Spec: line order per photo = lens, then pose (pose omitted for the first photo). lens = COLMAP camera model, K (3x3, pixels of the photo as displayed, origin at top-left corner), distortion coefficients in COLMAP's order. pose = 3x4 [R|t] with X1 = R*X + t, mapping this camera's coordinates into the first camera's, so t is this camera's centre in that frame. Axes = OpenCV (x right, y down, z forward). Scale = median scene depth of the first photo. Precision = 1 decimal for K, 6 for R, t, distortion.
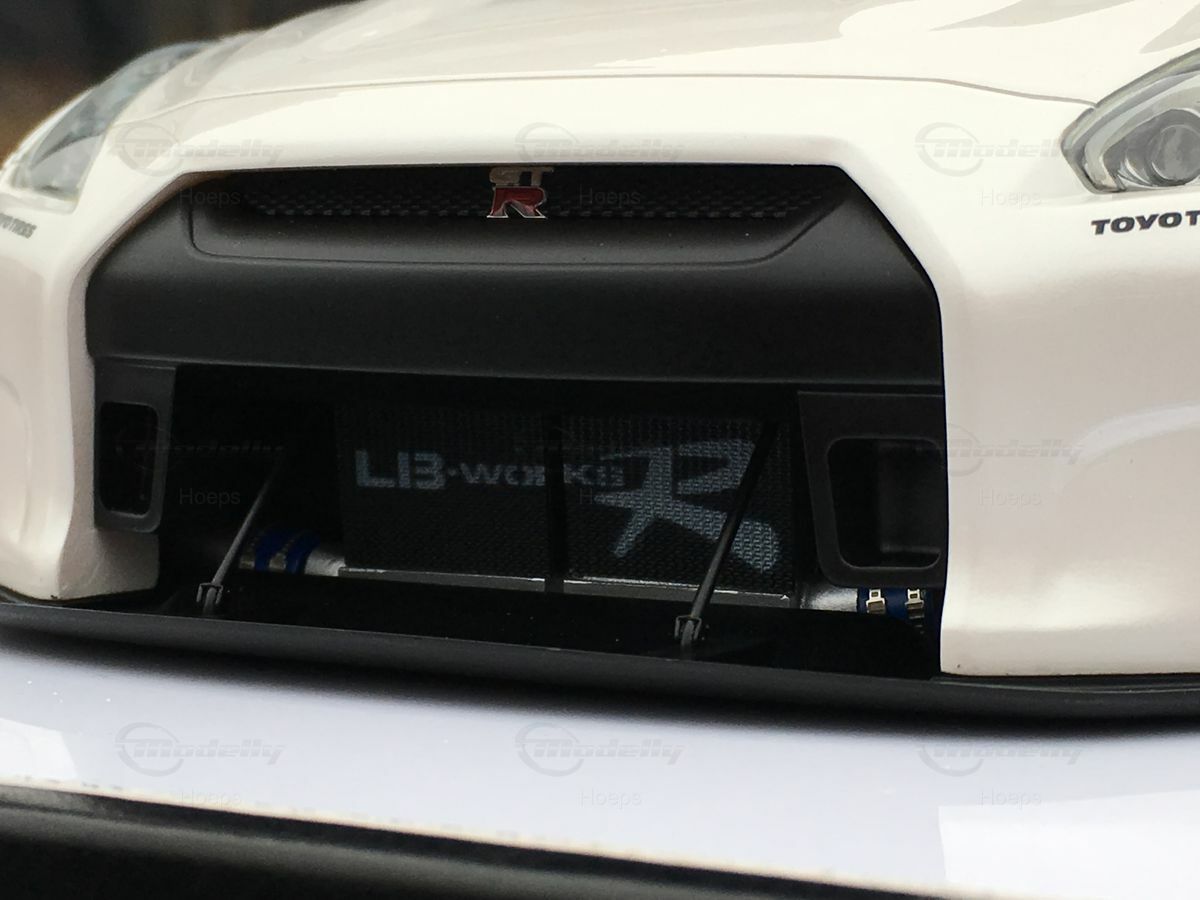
lens RADIAL K [[2570.4, 0, 600.0], [0, 2570.4, 450.0], [0, 0, 1]] dist [0.020927, 0.152293]
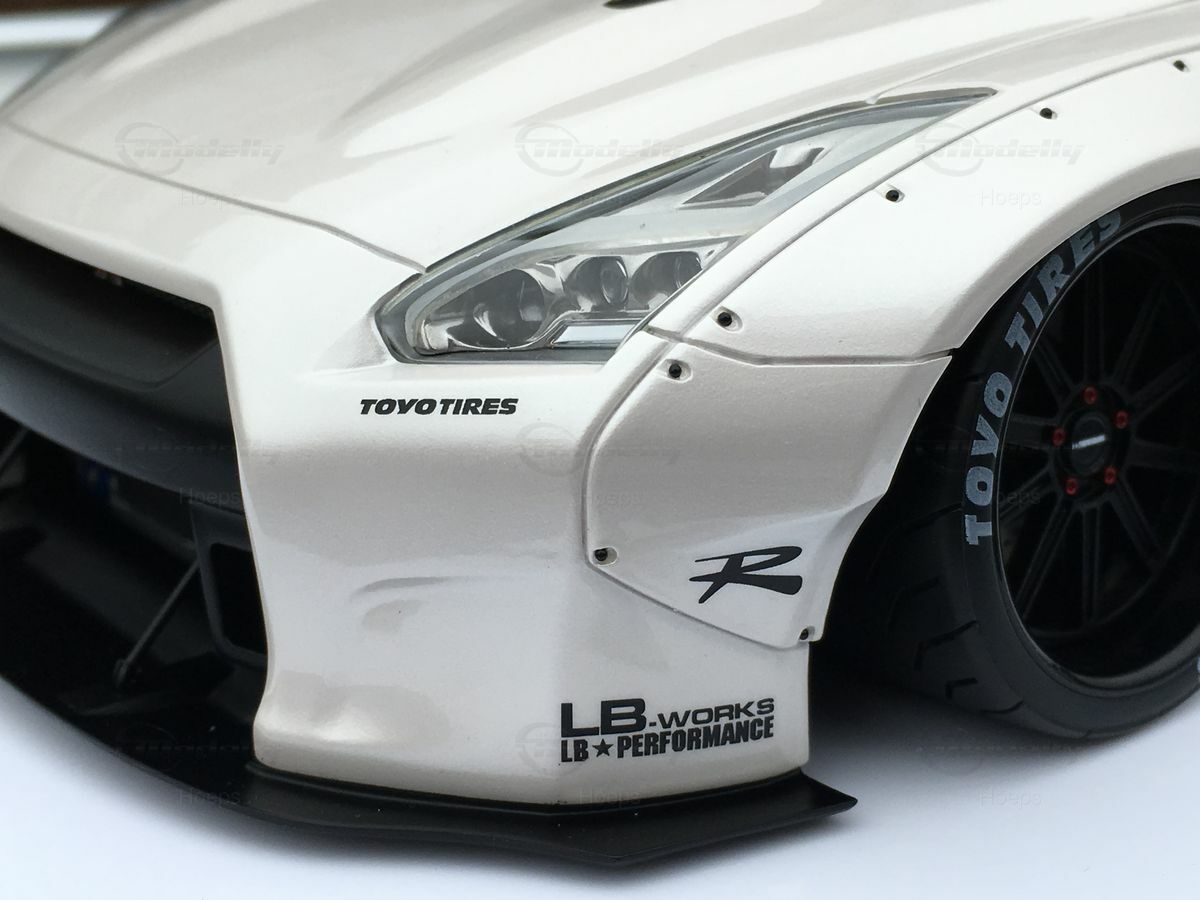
lens RADIAL K [[1830.0, 0, 600.0], [0, 1830.0, 450.0], [0, 0, 1]] dist [0.147357, -0.002433]
pose [[0.914320, 0.120704, -0.386586, 0.520067], [-0.014254, 0.963553, 0.267138, -0.246124], [0.404741, -0.238739, 0.882716, 0.309566]]
